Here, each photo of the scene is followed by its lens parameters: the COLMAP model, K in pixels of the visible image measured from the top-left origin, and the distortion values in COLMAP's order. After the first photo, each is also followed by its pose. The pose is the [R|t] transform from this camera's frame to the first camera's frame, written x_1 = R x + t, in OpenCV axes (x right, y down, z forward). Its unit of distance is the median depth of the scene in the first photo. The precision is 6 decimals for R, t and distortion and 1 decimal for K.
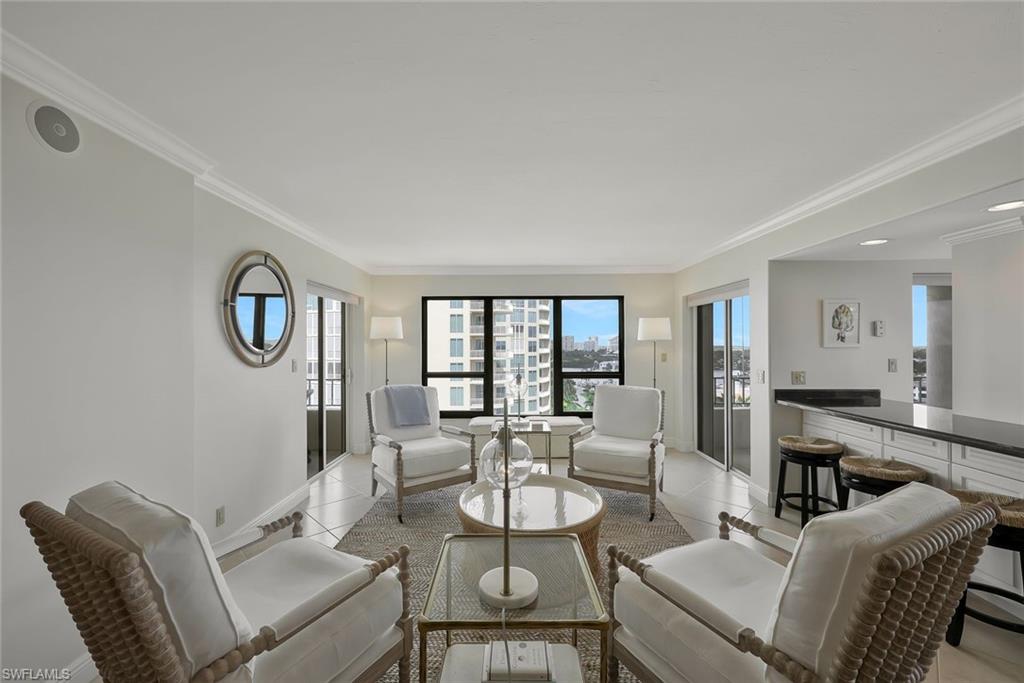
lens RADIAL K [[414.7, 0, 509.0], [0, 414.7, 342.2], [0, 0, 1]] dist [0.002541, -0.000041]
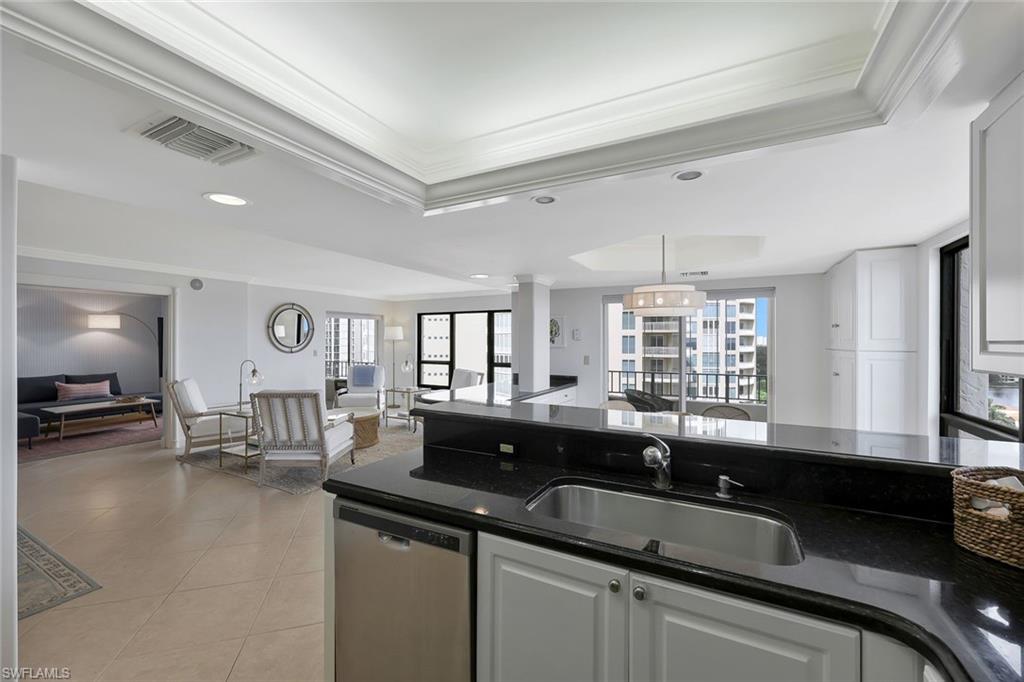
lens RADIAL K [[414.7, 0, 509.0], [0, 414.7, 341.7], [0, 0, 1]] dist [0.002541, -0.000041]
pose [[0.883523, 0.004032, -0.468371, 0.936946], [-0.000744, 0.999974, 0.007205, -0.012143], [0.468387, -0.006017, 0.883503, -0.283933]]
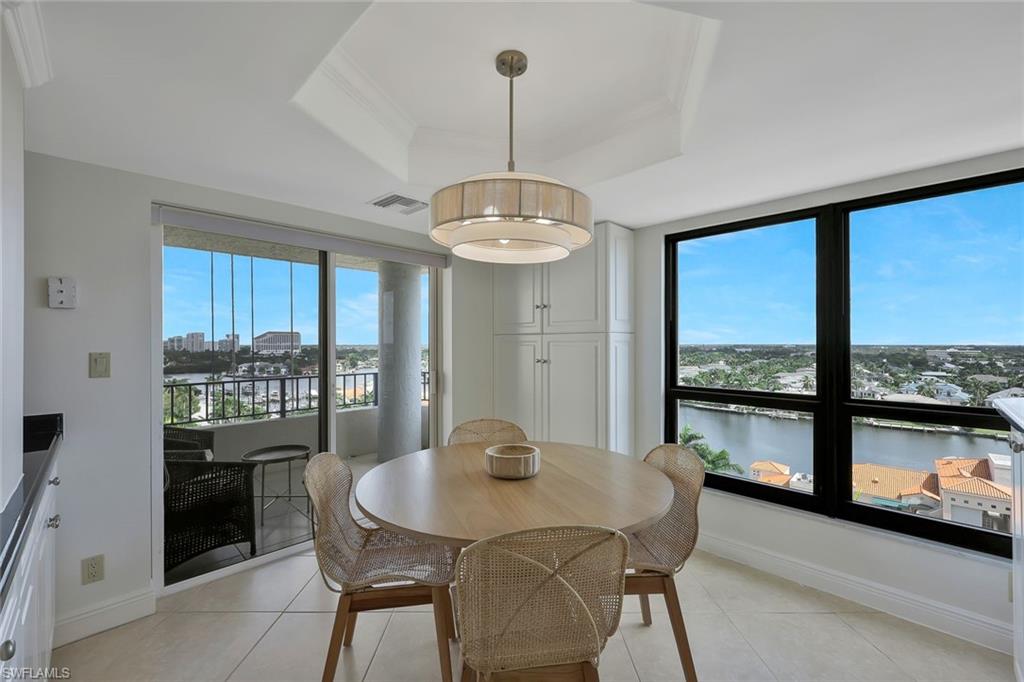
lens RADIAL K [[414.7, 0, 509.0], [0, 414.7, 341.7], [0, 0, 1]] dist [0.002541, -0.000041]
pose [[0.710031, 0.004565, 0.704155, 0.632482], [-0.004764, 0.999987, -0.001680, 0.018404], [-0.704154, -0.002161, 0.710044, 0.175897]]
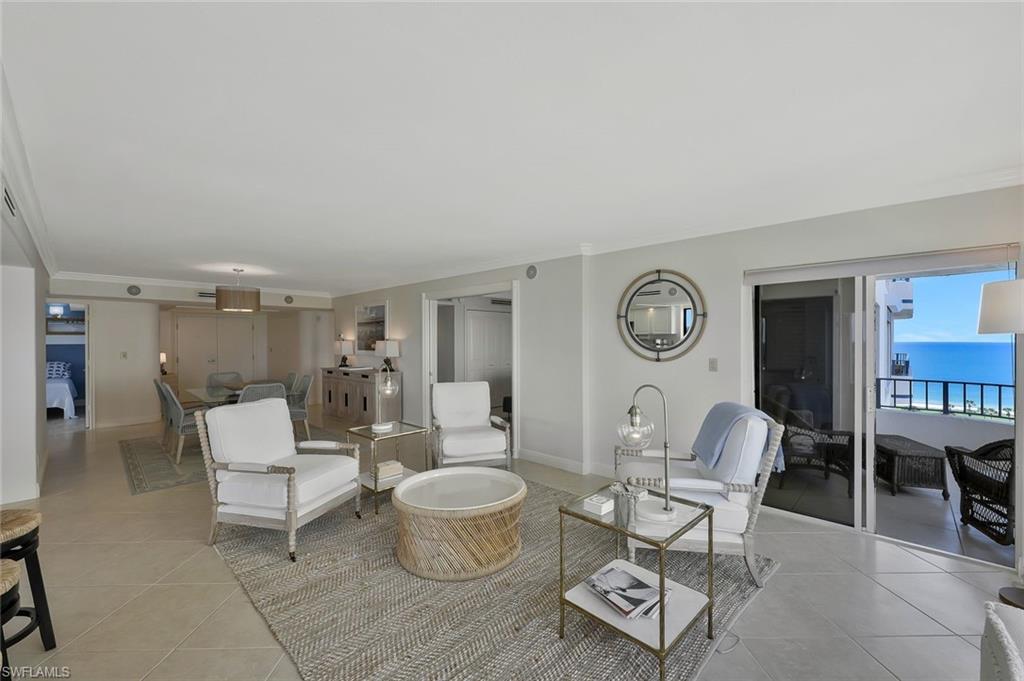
lens RADIAL K [[414.7, 0, 509.0], [0, 414.7, 341.2], [0, 0, 1]] dist [0.002541, -0.000041]
pose [[-0.695293, 0.009470, -0.718664, 0.380121], [0.008141, 0.999953, 0.005300, -0.007166], [0.718681, -0.002165, -0.695337, 0.934443]]
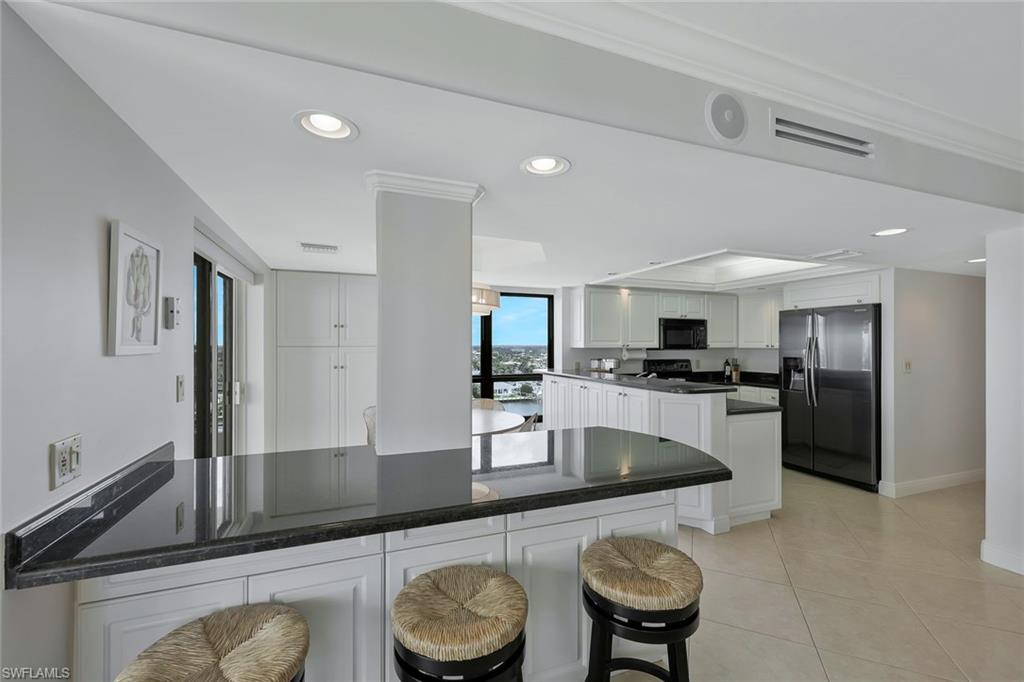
lens RADIAL K [[427.4, 0, 508.9], [0, 427.4, 344.0], [0, 0, 1]] dist [0.002094, -0.000094]
pose [[-0.359042, 0.001515, 0.933320, 0.206207], [-0.004017, 0.999987, -0.003169, 0.001091], [-0.933313, -0.004887, -0.359031, 0.560632]]
